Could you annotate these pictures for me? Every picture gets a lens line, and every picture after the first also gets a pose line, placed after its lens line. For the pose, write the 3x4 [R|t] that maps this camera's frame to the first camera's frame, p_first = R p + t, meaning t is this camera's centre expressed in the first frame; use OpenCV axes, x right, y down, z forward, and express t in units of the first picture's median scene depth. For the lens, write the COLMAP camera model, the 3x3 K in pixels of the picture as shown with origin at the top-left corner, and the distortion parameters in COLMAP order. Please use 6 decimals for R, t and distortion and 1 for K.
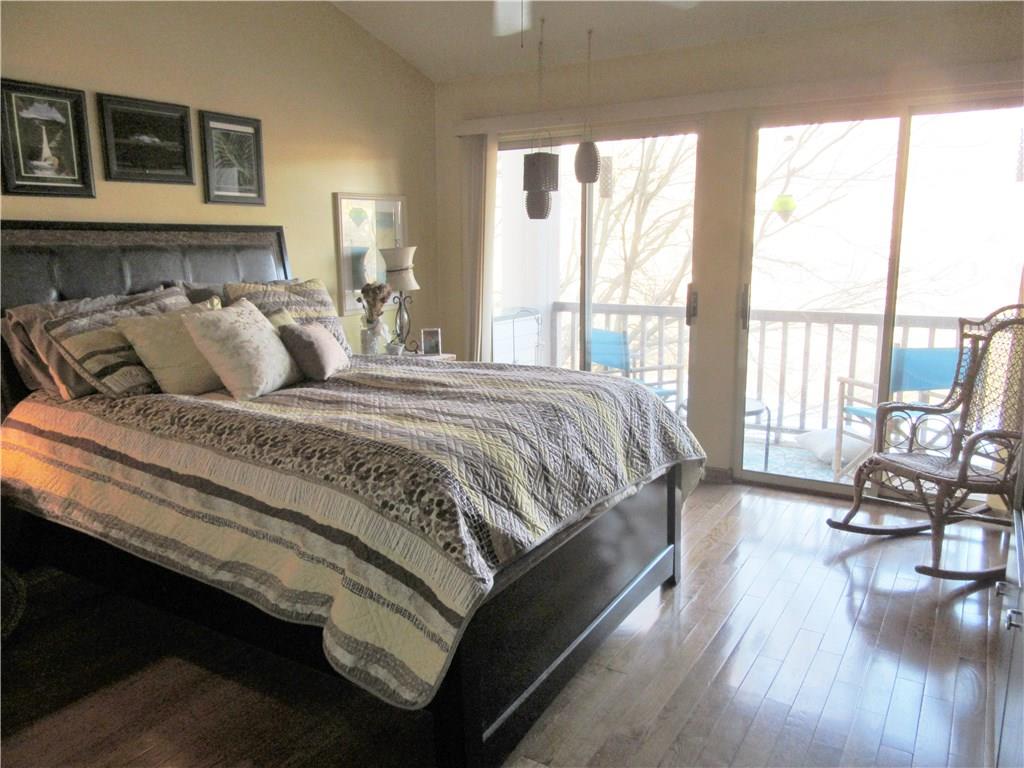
lens RADIAL K [[758.1, 0, 512.0], [0, 758.1, 384.0], [0, 0, 1]] dist [-0.010337, 0.002874]
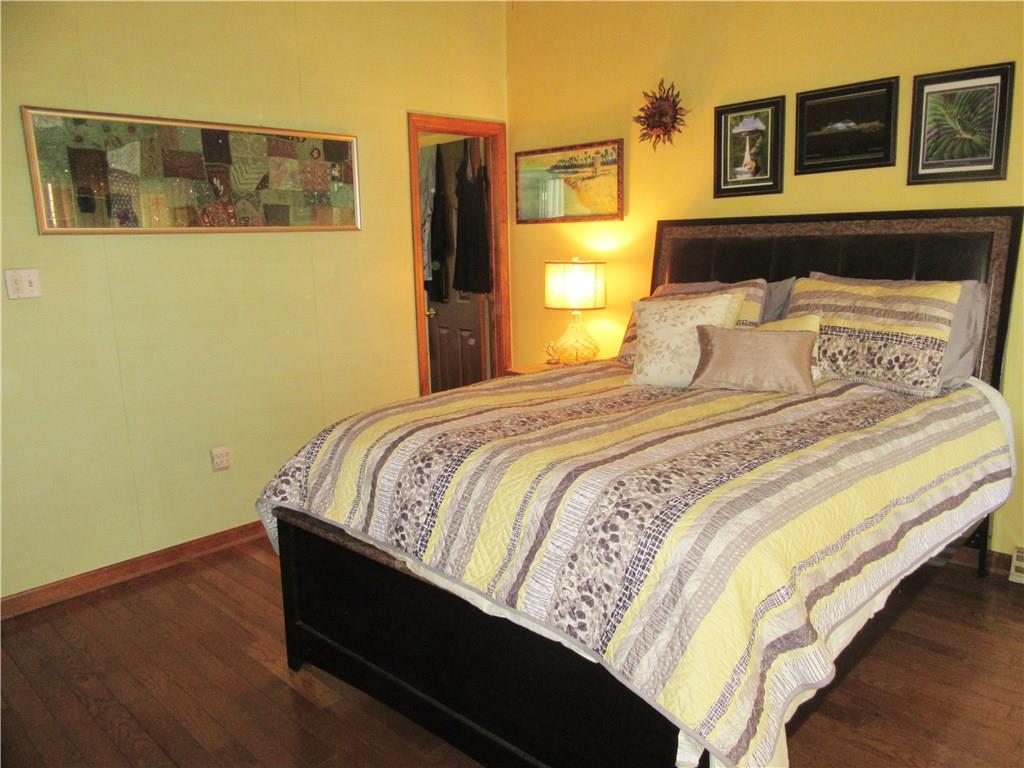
lens RADIAL K [[758.1, 0, 512.0], [0, 758.1, 384.0], [0, 0, 1]] dist [-0.010337, 0.002874]
pose [[-0.190800, 0.186530, -0.963744, 0.643152], [-0.156526, 0.963437, 0.217459, -0.160493], [0.969069, 0.192342, -0.154627, 0.861939]]
